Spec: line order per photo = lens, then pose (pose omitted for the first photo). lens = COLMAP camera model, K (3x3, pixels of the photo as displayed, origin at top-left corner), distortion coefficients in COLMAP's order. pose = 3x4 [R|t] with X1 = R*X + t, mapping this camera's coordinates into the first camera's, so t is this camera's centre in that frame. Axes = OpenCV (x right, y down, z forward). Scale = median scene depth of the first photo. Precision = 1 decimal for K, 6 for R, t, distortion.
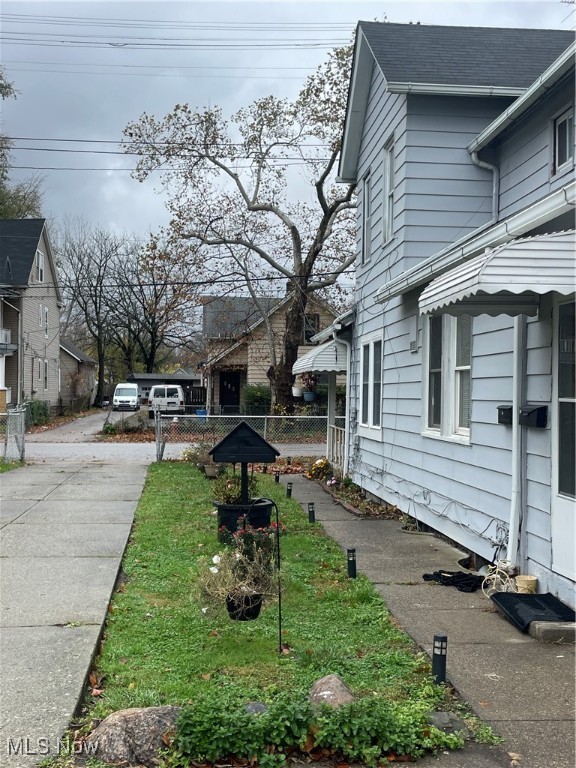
lens RADIAL K [[852.8, 0, 290.3], [0, 852.8, 385.8], [0, 0, 1]] dist [0.065934, 0.000000]
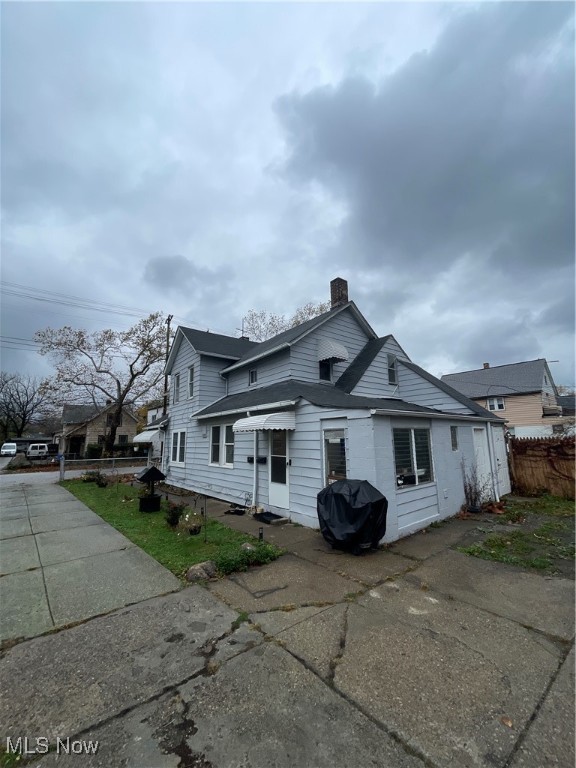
lens RADIAL K [[307.6, 0, 289.4], [0, 307.6, 387.0], [0, 0, 1]] dist [-0.007817, 0.000177]
pose [[0.837001, 0.069932, 0.542714, -0.163066], [0.020349, 0.987136, -0.158582, -0.029088], [-0.546822, 0.143777, 0.824811, -0.073604]]
